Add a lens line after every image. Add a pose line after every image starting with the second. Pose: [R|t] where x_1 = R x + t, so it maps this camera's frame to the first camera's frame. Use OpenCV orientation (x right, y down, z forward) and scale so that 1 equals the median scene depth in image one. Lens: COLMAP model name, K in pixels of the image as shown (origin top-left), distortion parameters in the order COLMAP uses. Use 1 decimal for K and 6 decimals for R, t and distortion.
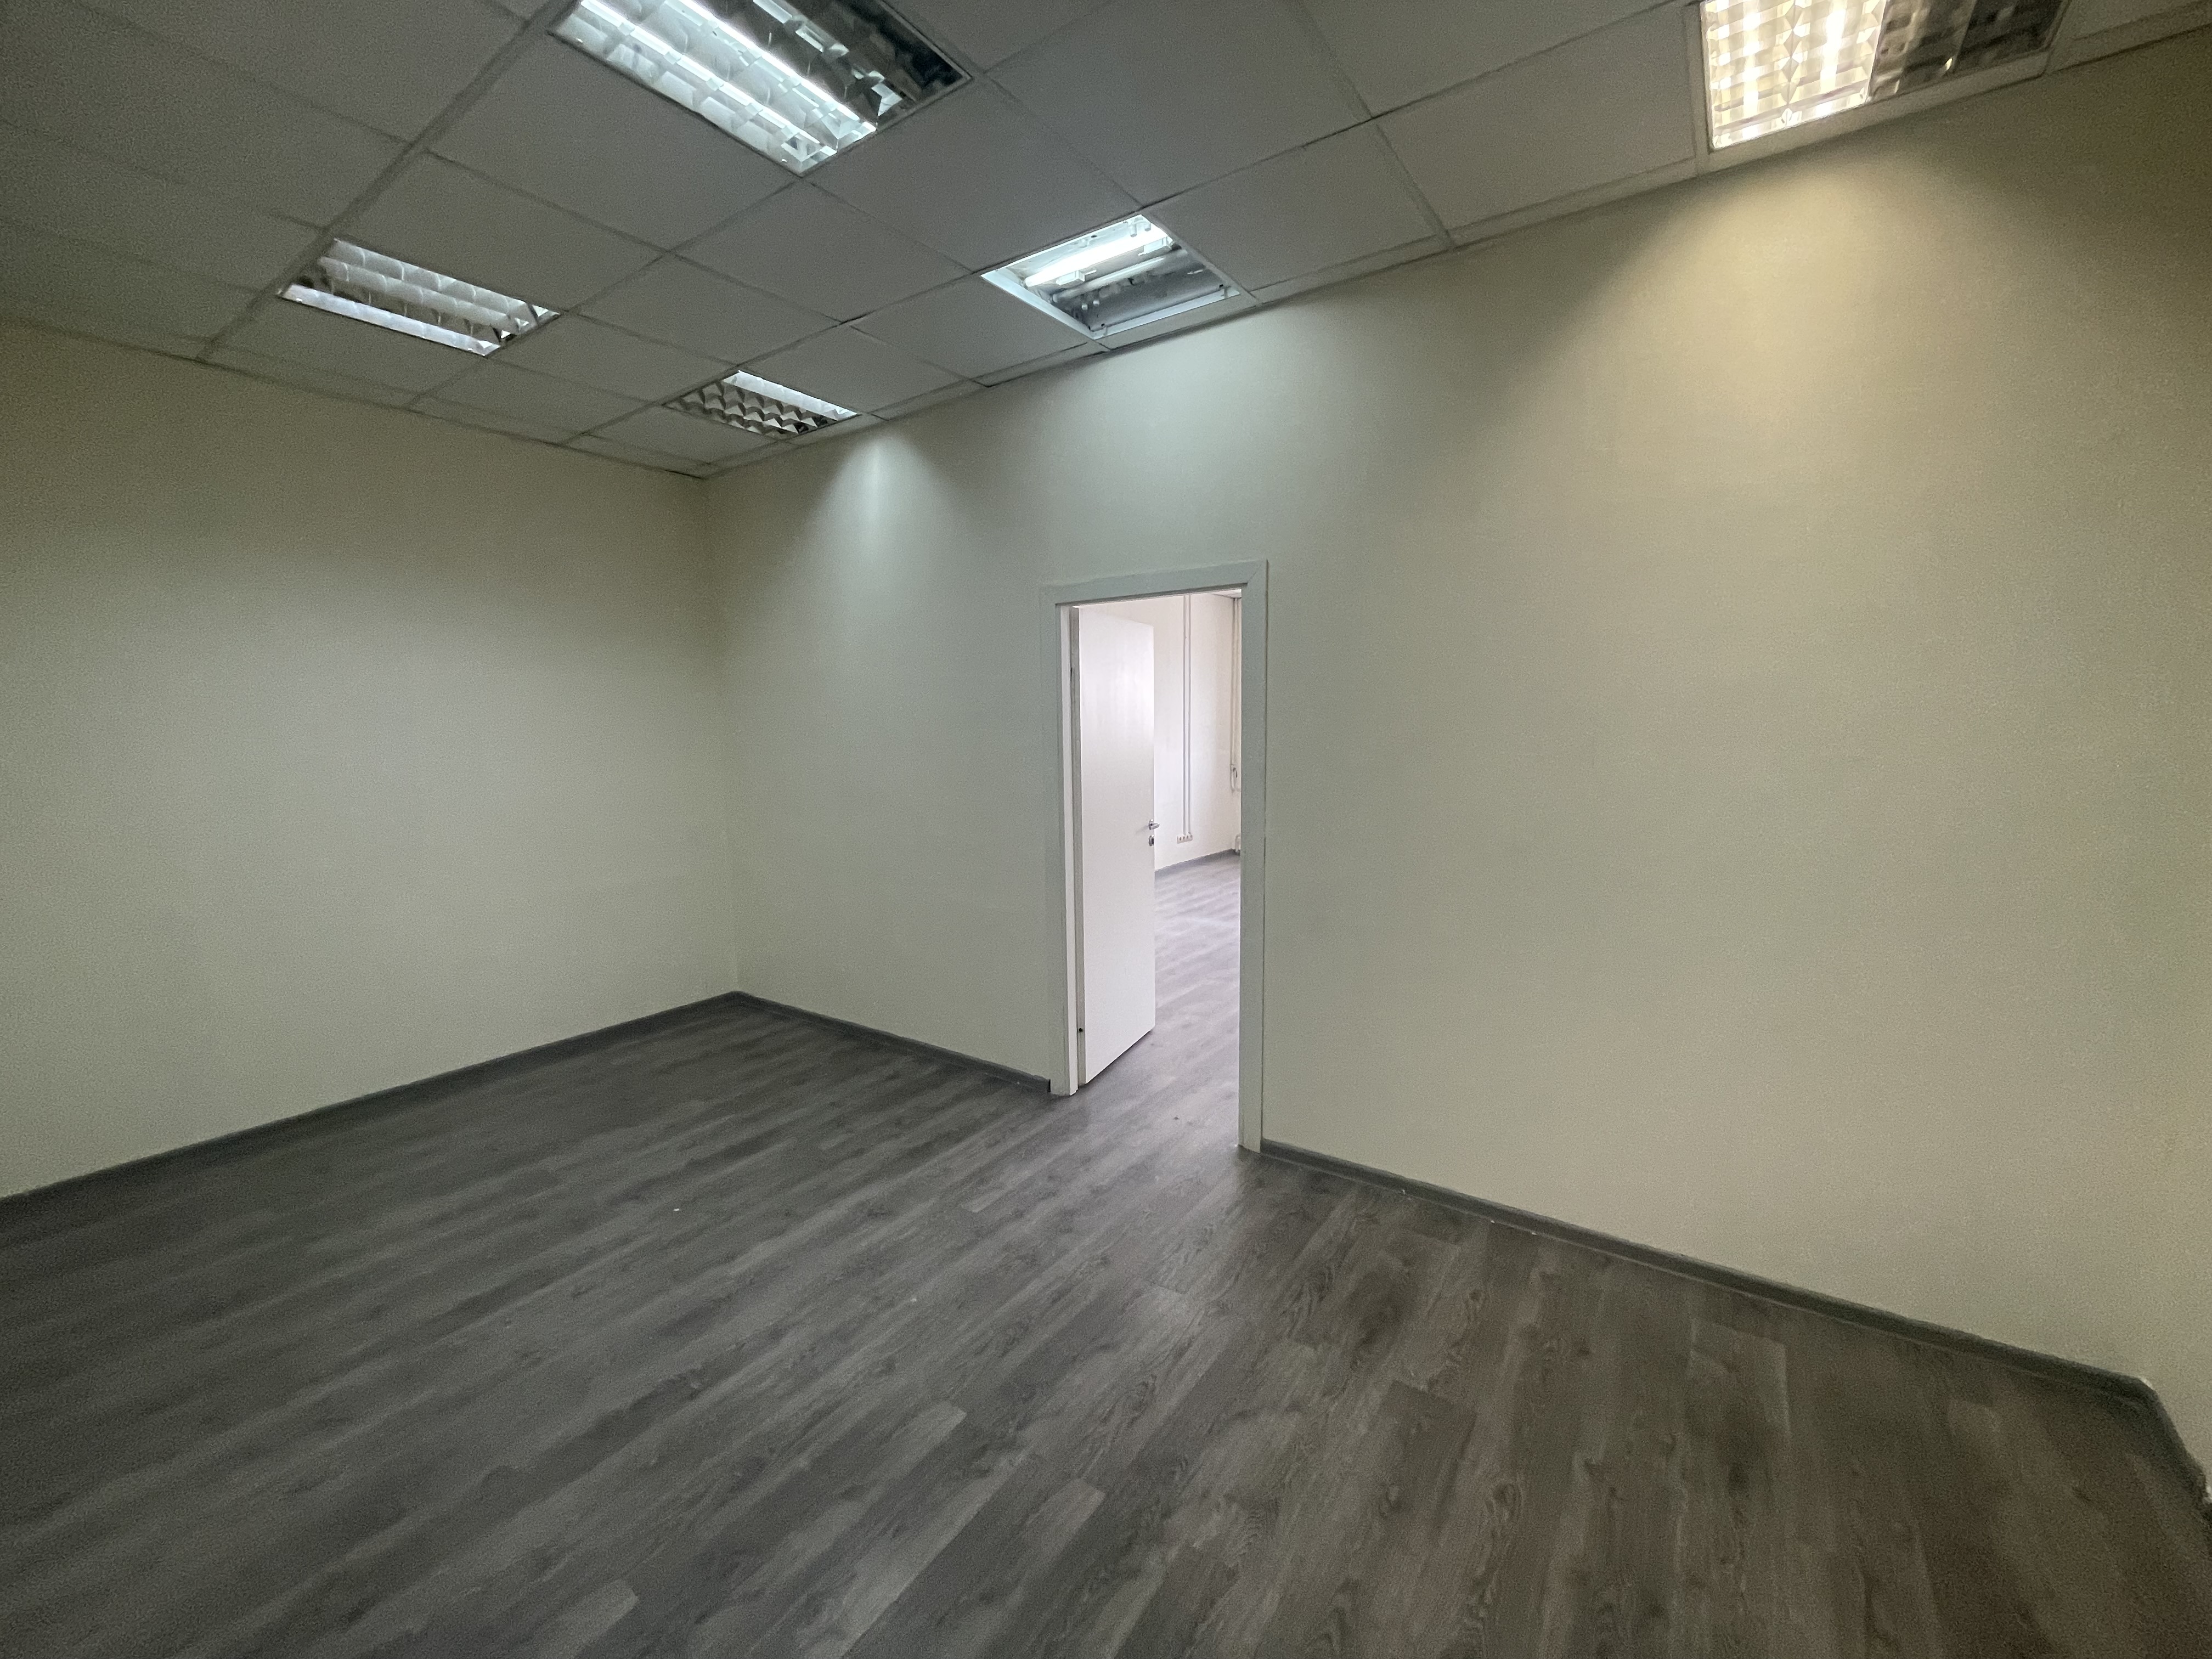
lens RADIAL K [[881.9, 0, 1107.0], [0, 881.9, 828.4], [0, 0, 1]] dist [-0.002766, -0.000229]
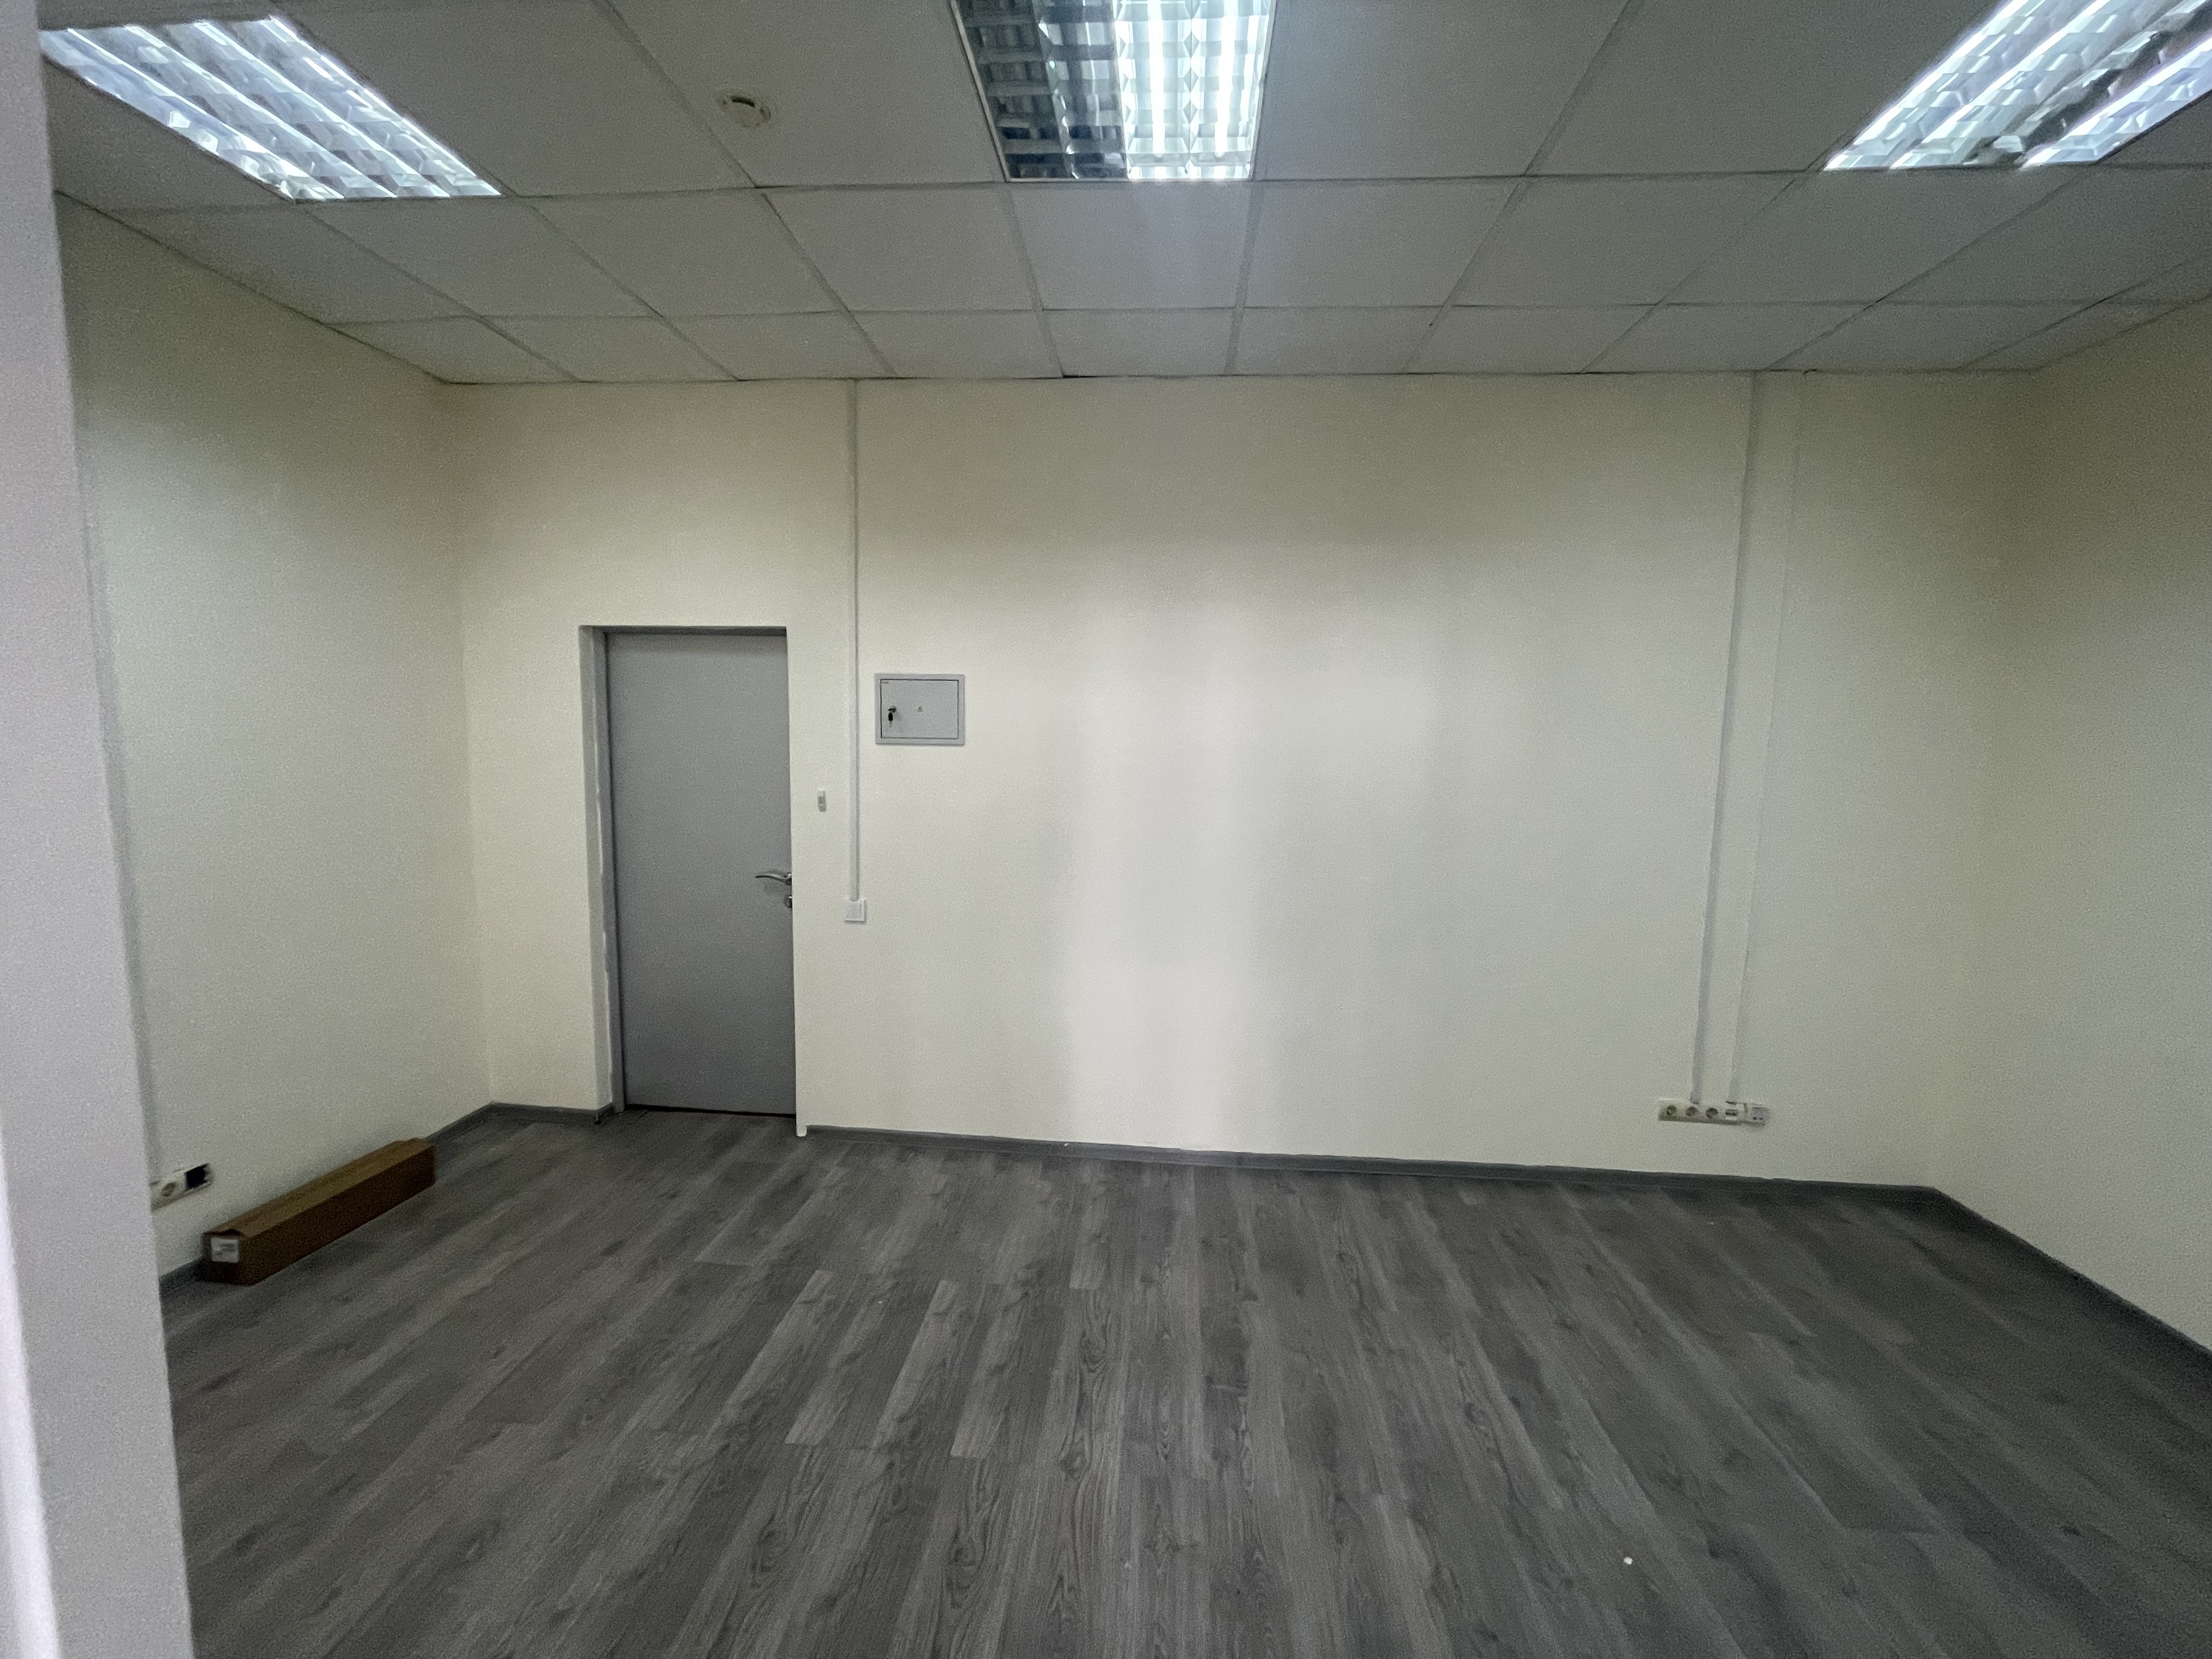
lens RADIAL K [[881.9, 0, 1118.8], [0, 881.9, 826.0], [0, 0, 1]] dist [-0.002766, -0.000229]
pose [[-0.857001, 0.041415, -0.513648, 0.150359], [-0.074923, 0.976160, 0.203712, -0.228952], [0.509839, 0.213065, -0.833467, 1.687896]]
